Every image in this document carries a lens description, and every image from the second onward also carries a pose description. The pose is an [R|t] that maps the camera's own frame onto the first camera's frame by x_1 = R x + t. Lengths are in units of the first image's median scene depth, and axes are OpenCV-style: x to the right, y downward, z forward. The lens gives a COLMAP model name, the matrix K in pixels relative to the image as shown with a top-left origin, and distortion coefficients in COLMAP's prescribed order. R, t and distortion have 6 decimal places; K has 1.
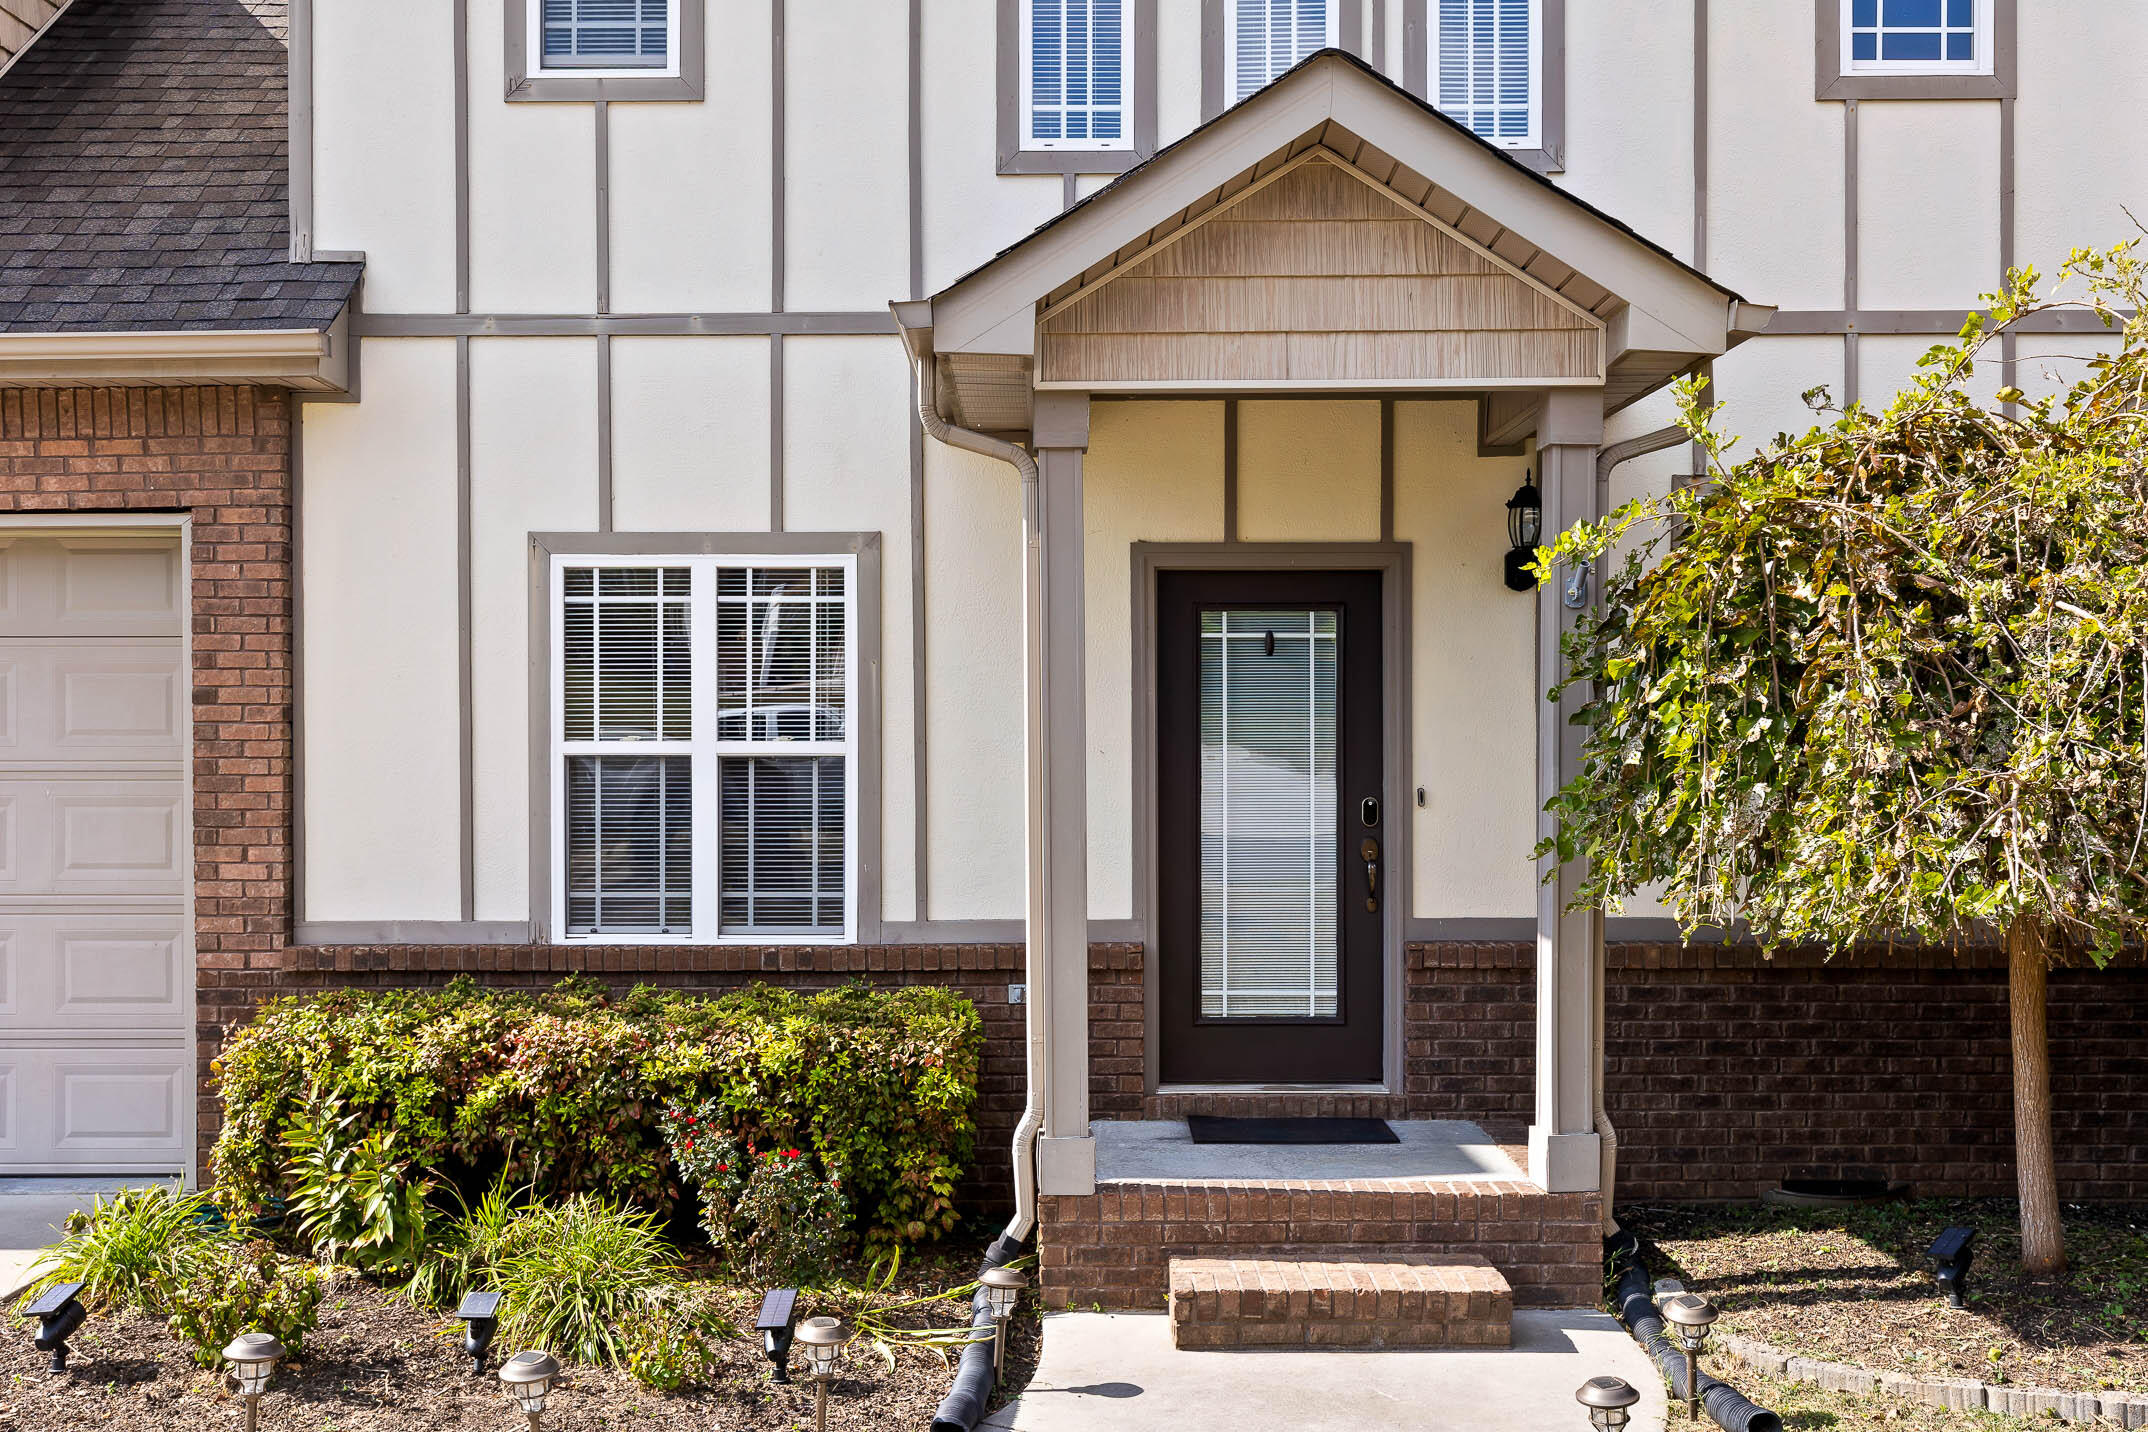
lens RADIAL K [[2192.3, 0, 1074.0], [0, 2192.3, 716.0], [0, 0, 1]] dist [-0.002379, 0.010973]
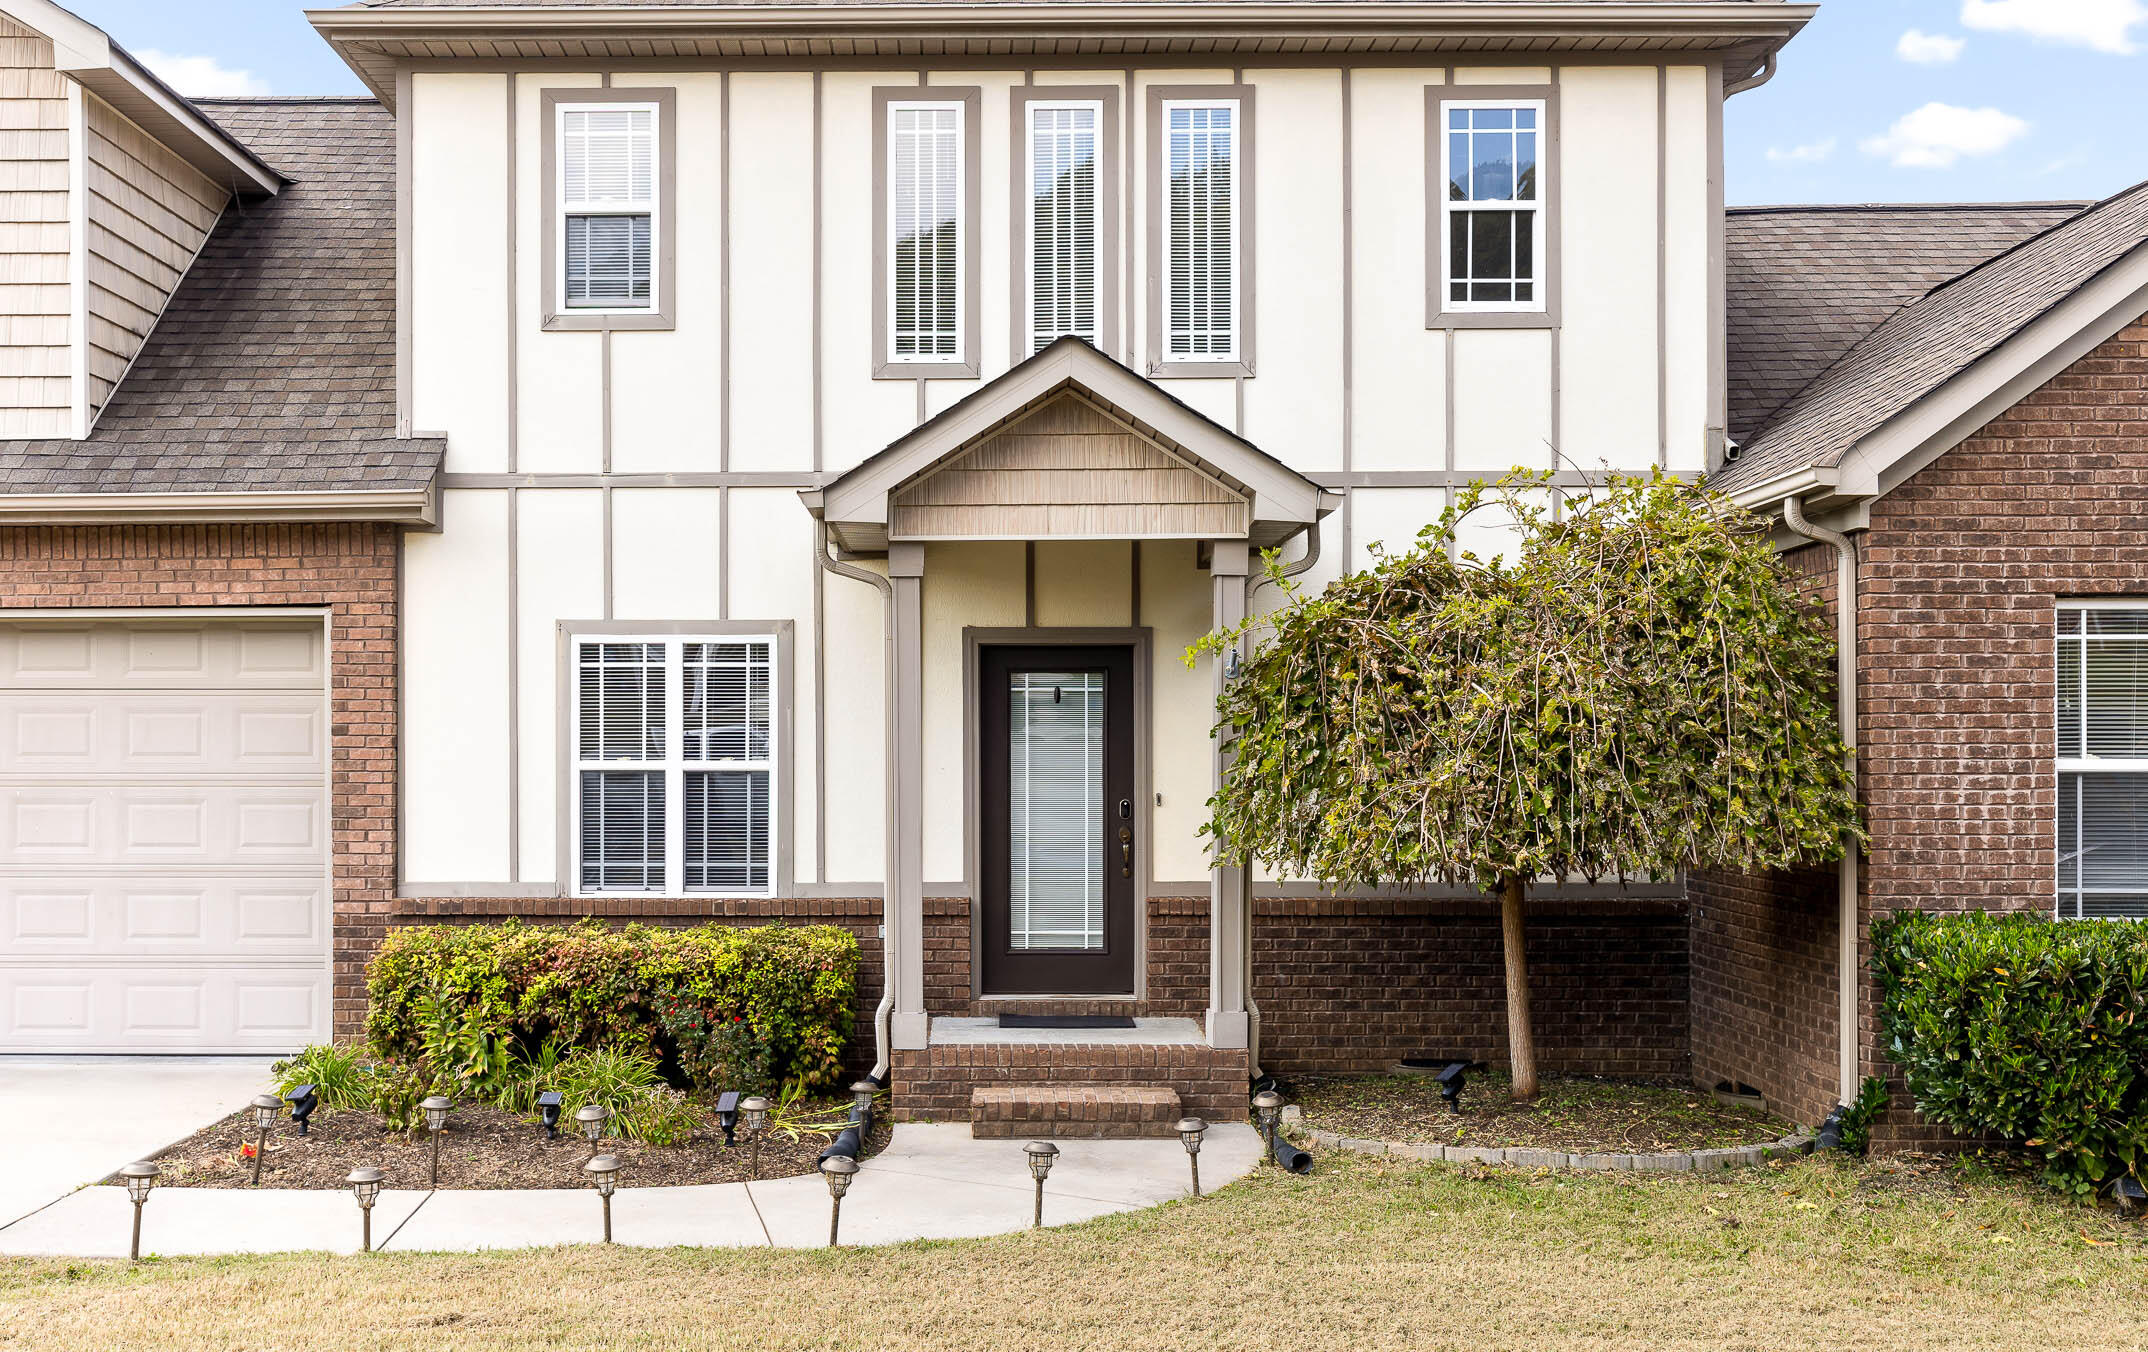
lens RADIAL K [[2218.7, 0, 984.0], [0, 2218.7, 706.9], [0, 0, 1]] dist [0.005233, 0.010347]
pose [[0.999980, 0.001582, -0.006091, 0.050445], [-0.001647, 0.999942, -0.010666, -0.009382], [0.006074, 0.010676, 0.999925, -0.504429]]
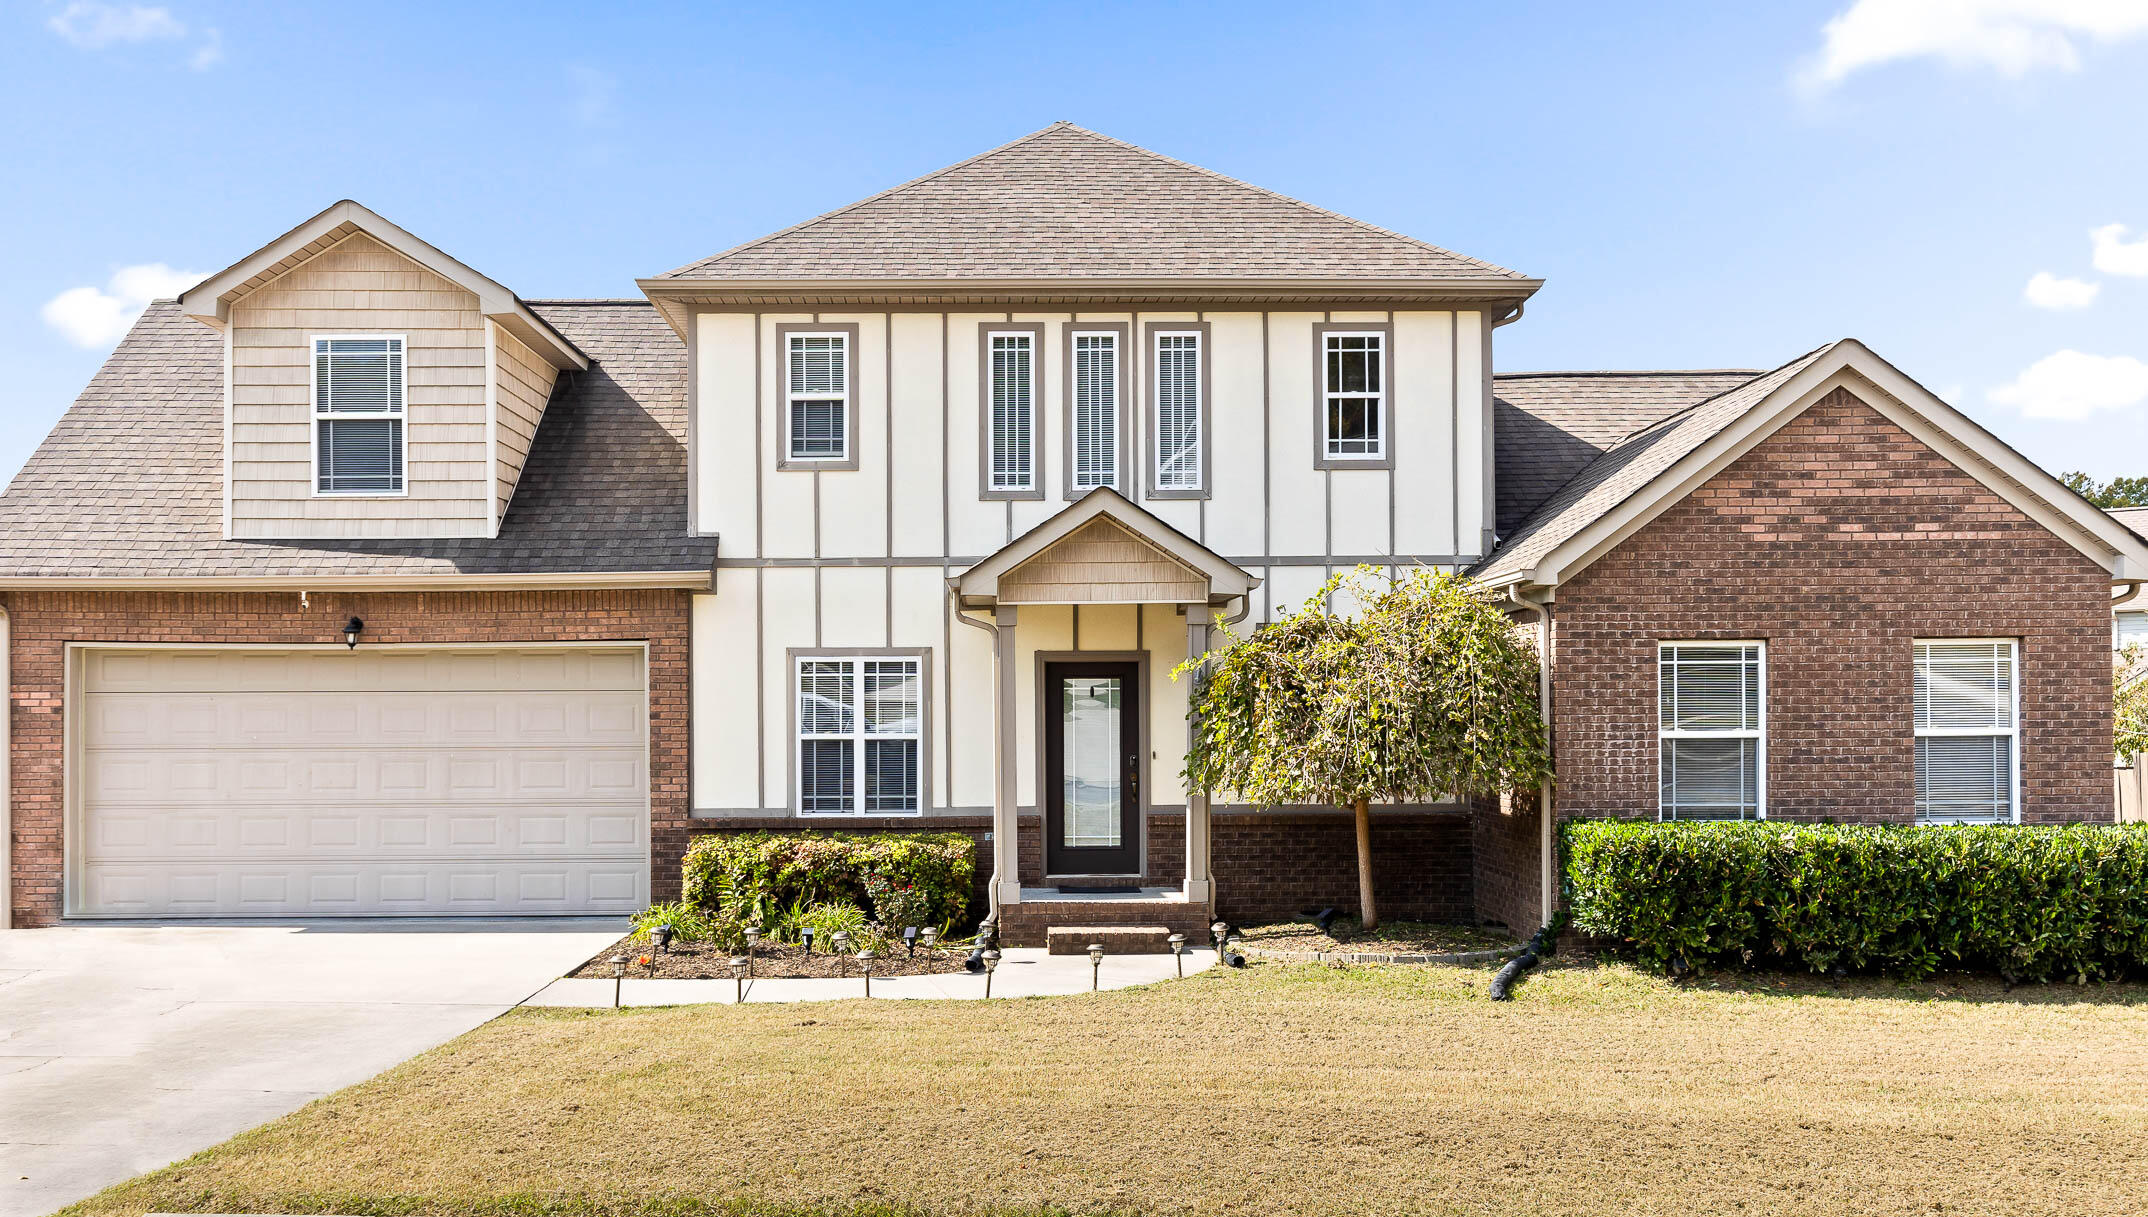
lens RADIAL K [[1804.7, 0, 1068.0], [0, 1804.7, 664.7], [0, 0, 1]] dist [0.000338, -0.002071]
pose [[0.999403, -0.002423, 0.034468, -0.006166], [0.002926, 0.999890, -0.014549, -0.035217], [-0.034429, 0.014642, 0.999300, -1.016765]]
